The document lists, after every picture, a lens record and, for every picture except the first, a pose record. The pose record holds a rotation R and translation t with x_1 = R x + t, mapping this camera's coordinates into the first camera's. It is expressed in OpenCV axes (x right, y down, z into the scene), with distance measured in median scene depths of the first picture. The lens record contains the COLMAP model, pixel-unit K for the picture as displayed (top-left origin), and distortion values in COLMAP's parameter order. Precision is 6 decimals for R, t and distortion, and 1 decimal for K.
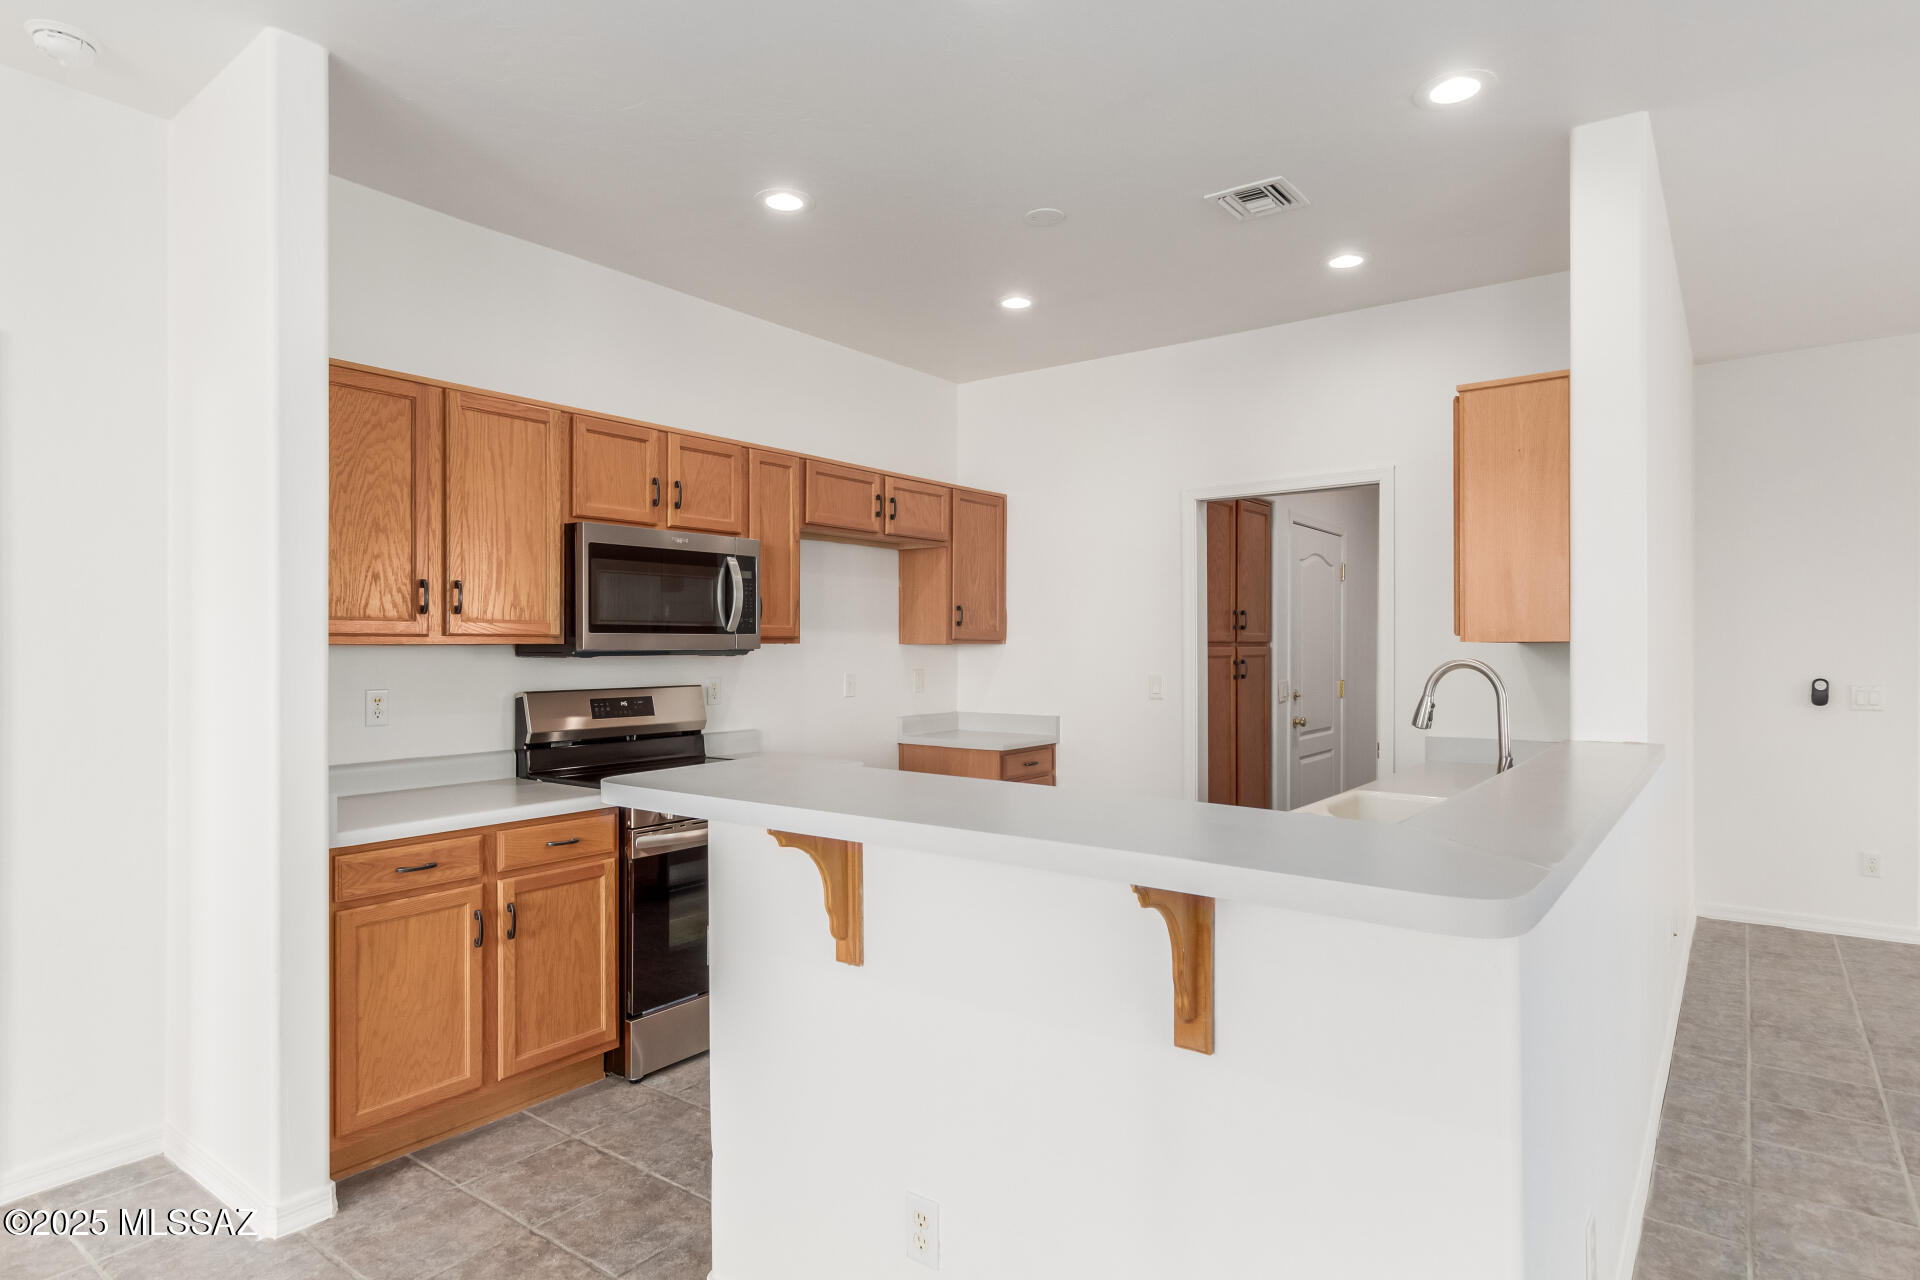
lens RADIAL K [[1060.4, 0, 950.4], [0, 1060.4, 636.1], [0, 0, 1]] dist [0.002851, -0.000479]
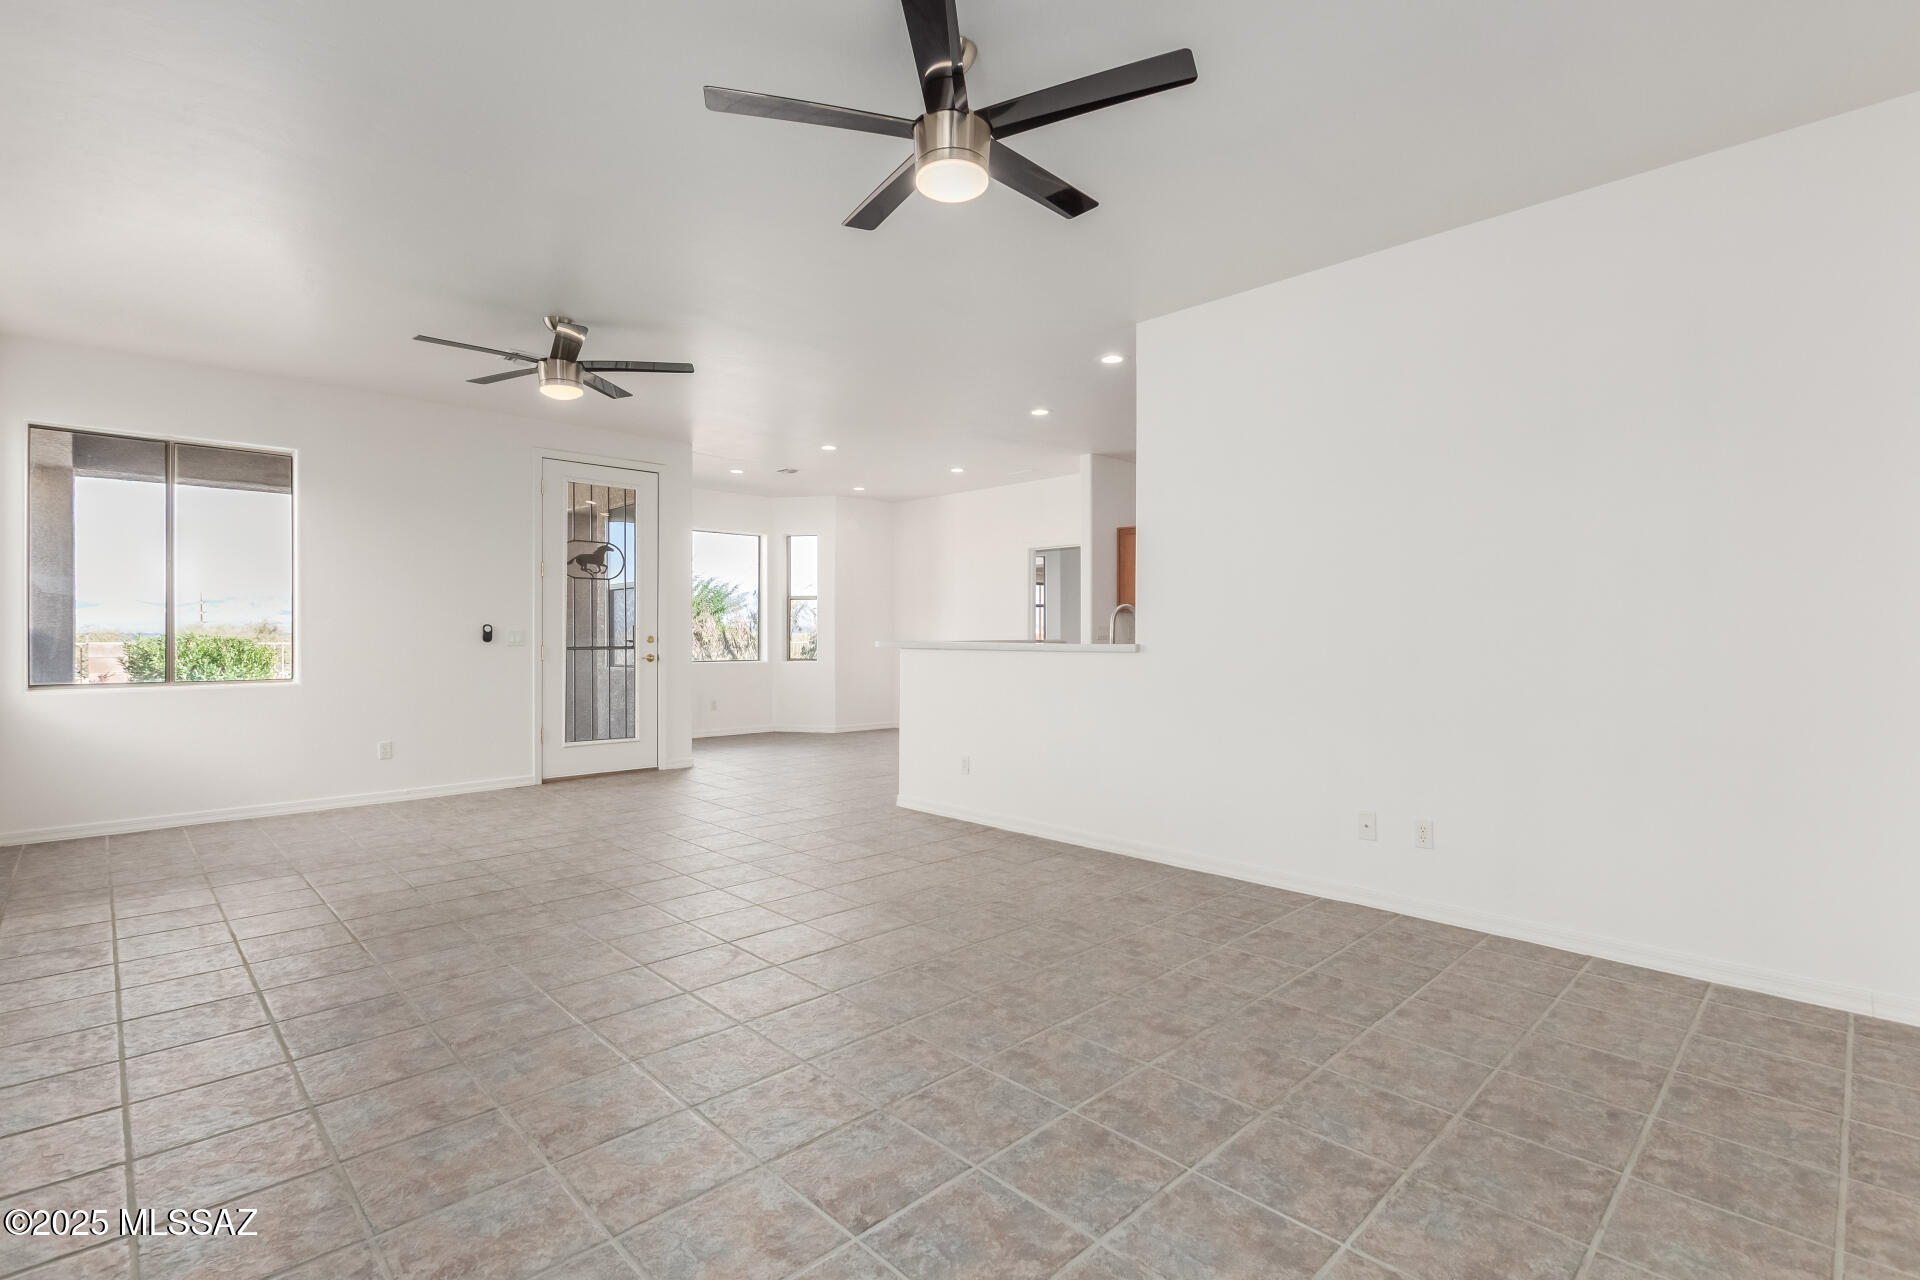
lens RADIAL K [[887.3, 0, 955.7], [0, 887.3, 632.7], [0, 0, 1]] dist [0.008006, -0.004054]
pose [[-0.160783, -0.003547, -0.986983, 2.287634], [-0.001790, 0.999993, -0.003302, 0.089062], [0.986988, 0.001236, -0.160788, 0.924235]]
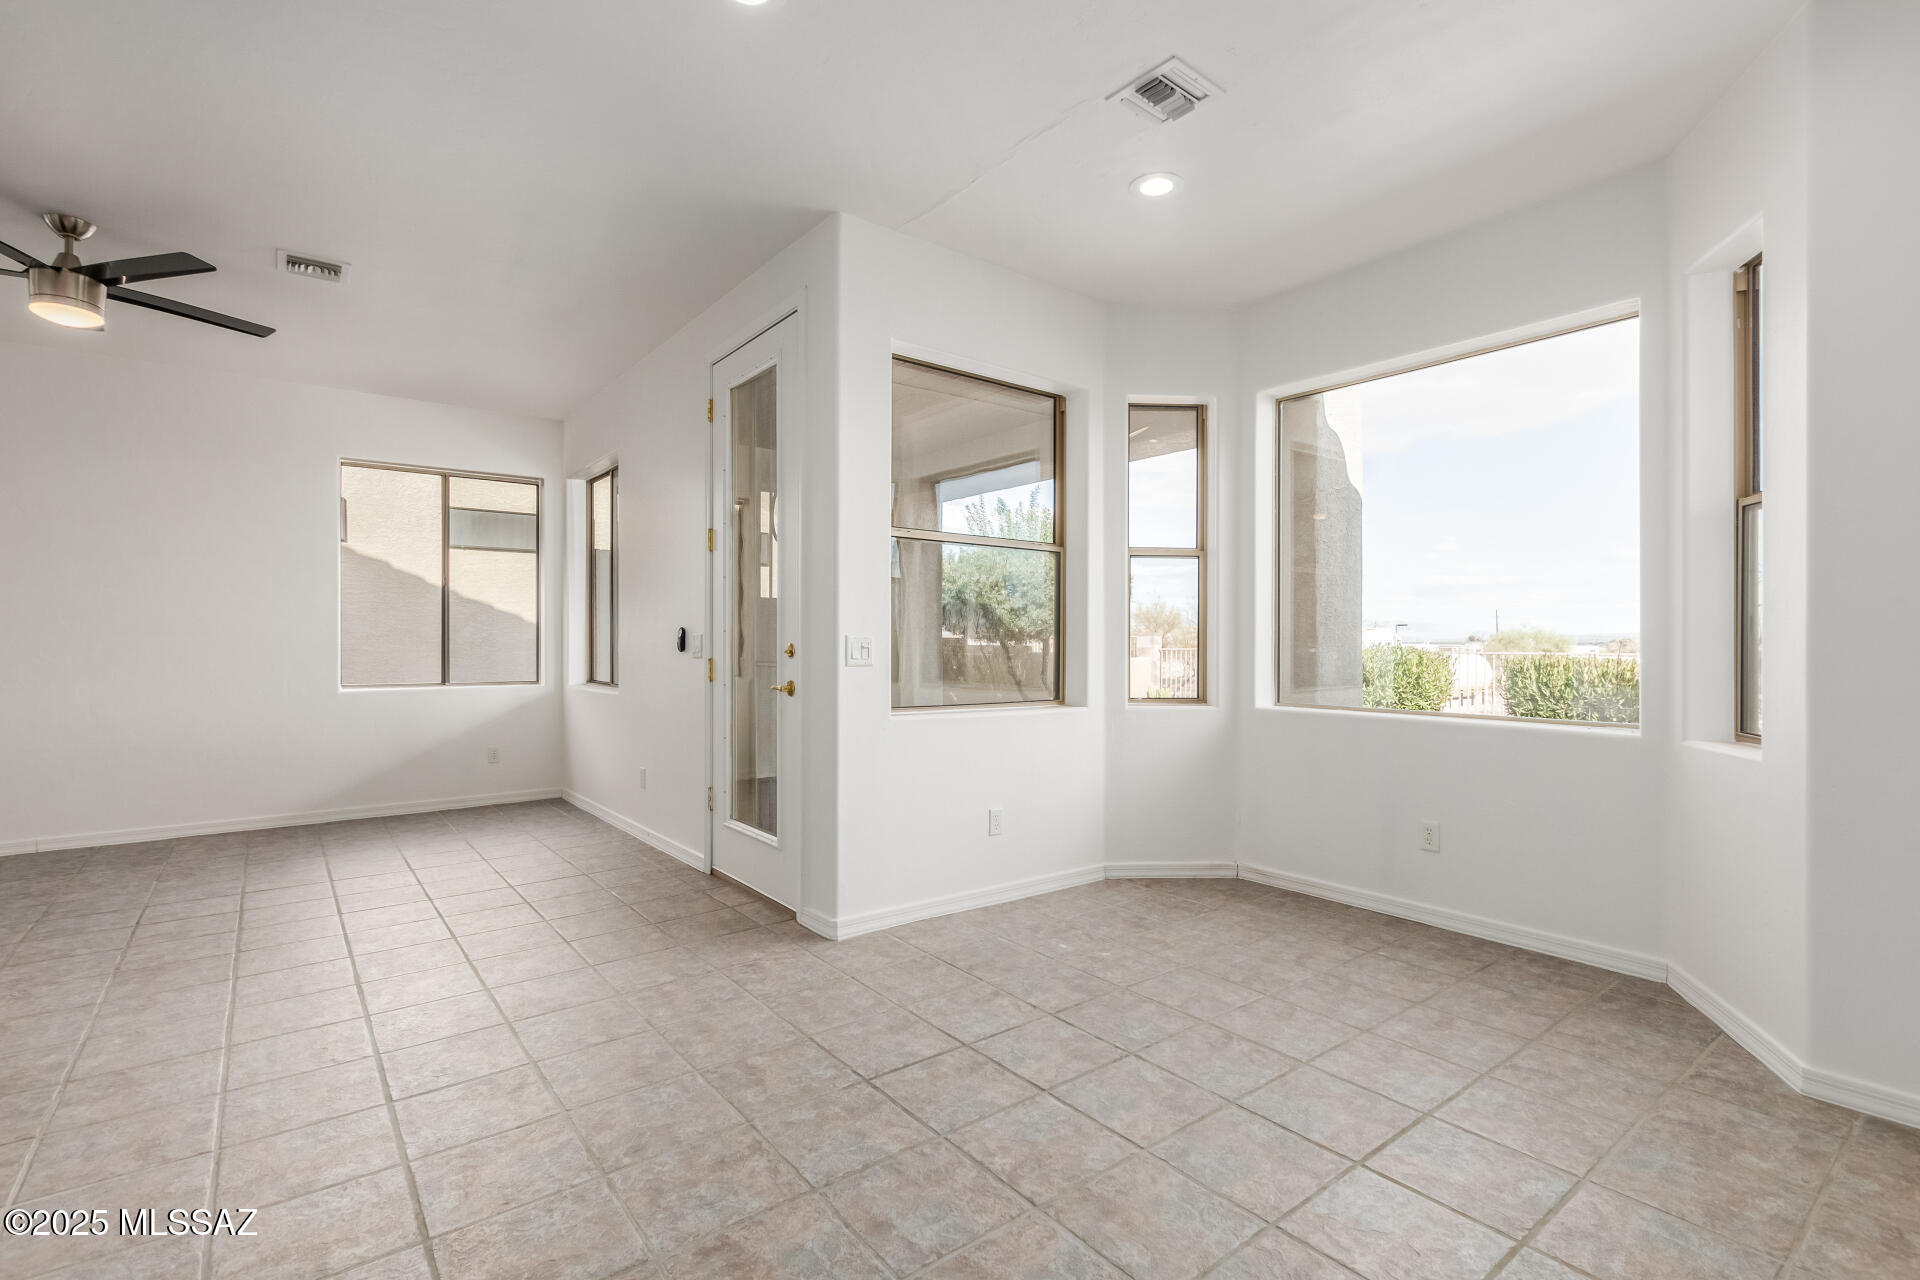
lens RADIAL K [[887.3, 0, 965.1], [0, 887.3, 640.1], [0, 0, 1]] dist [0.008006, -0.004054]
pose [[-0.964992, -0.001175, 0.262278, -0.678497], [-0.001190, 0.999999, 0.000099, 0.084745], [-0.262278, -0.000216, -0.964992, 0.805880]]
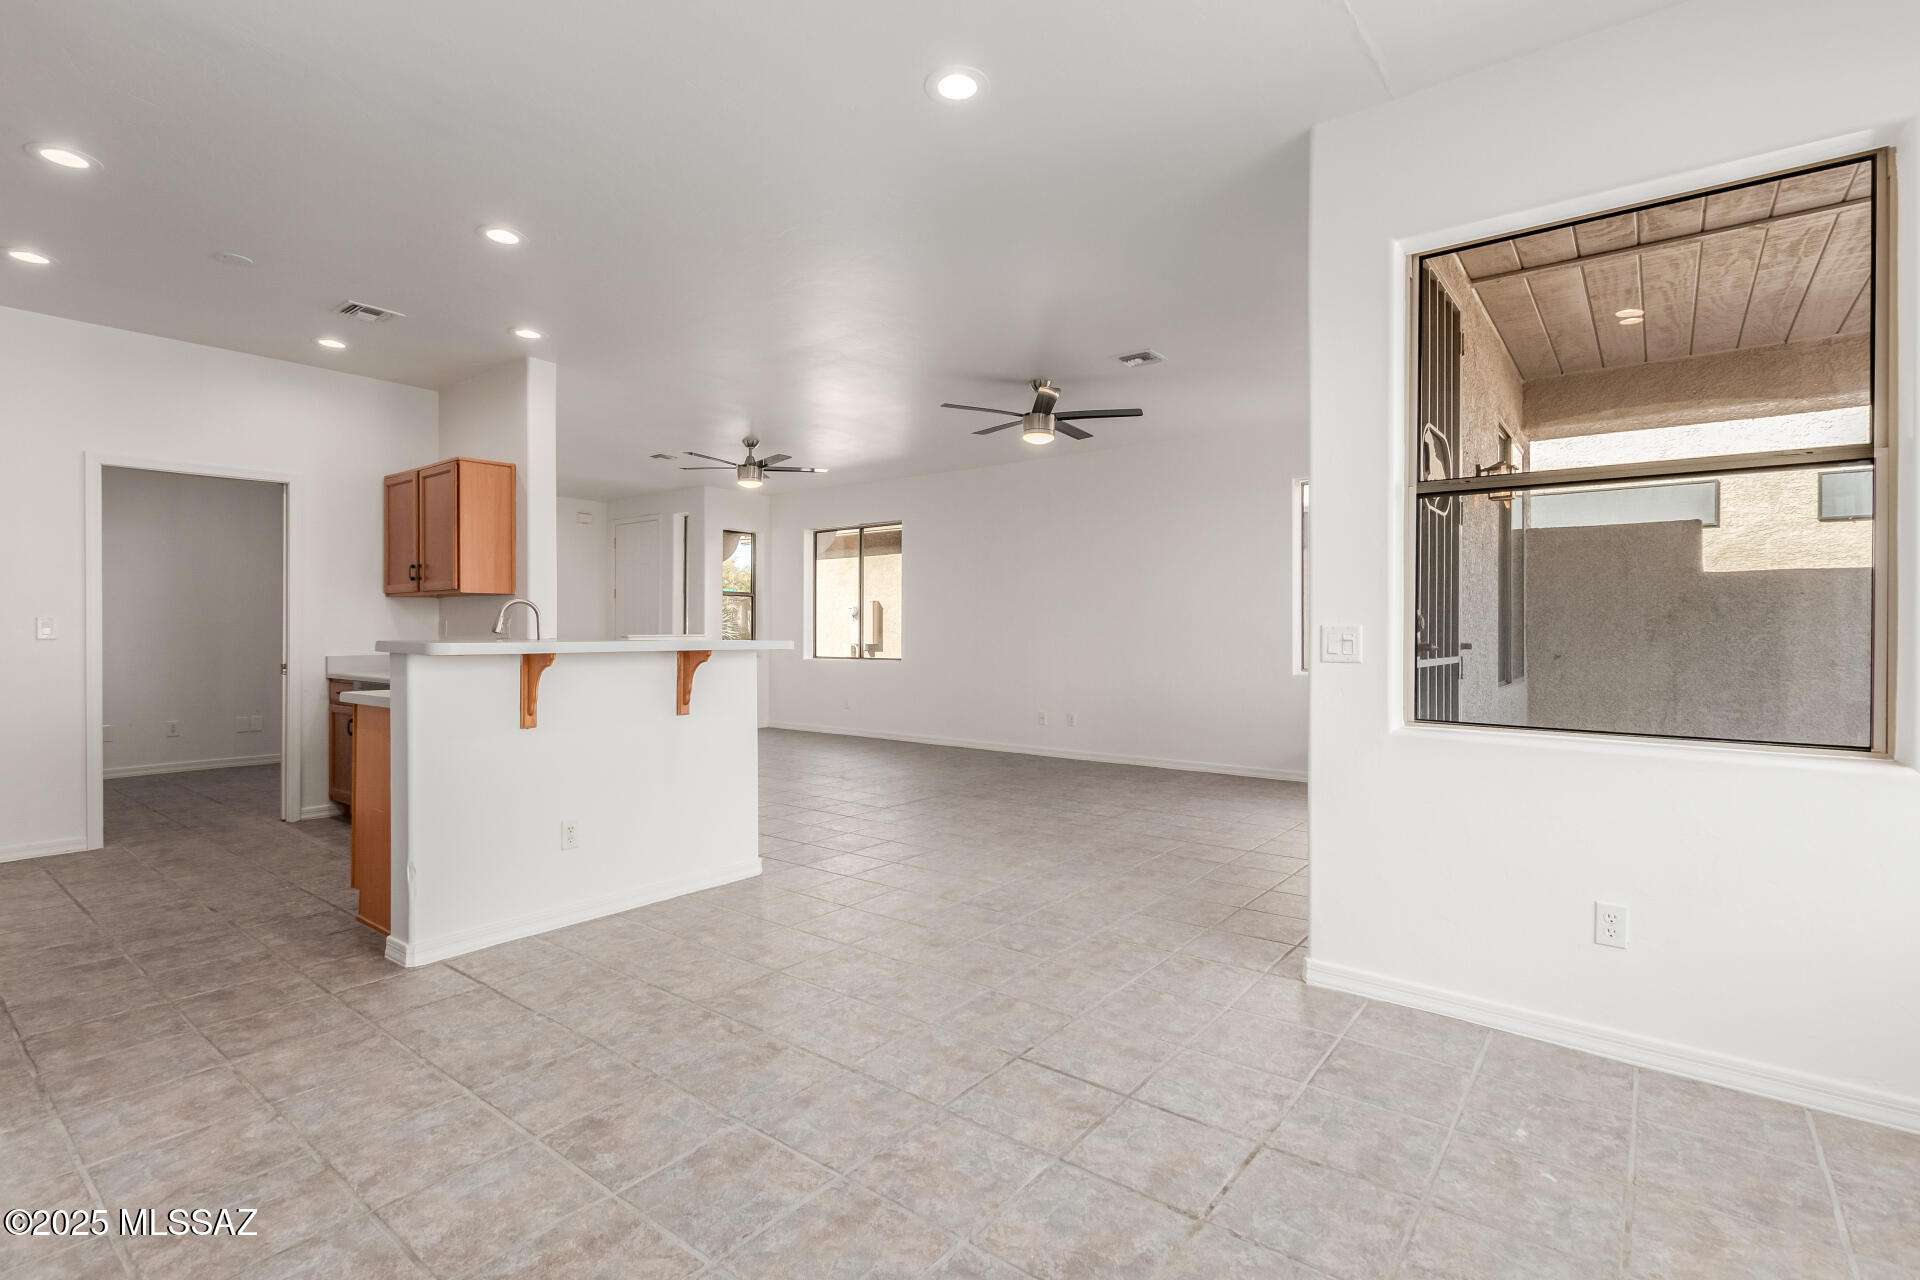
lens RADIAL K [[887.3, 0, 966.5], [0, 887.3, 620.8], [0, 0, 1]] dist [0.008006, -0.004054]
pose [[0.022328, 0.010636, 0.999694, -1.216648], [-0.000373, 0.999943, -0.010631, 0.085300], [-0.999751, -0.000135, 0.022331, 0.082344]]
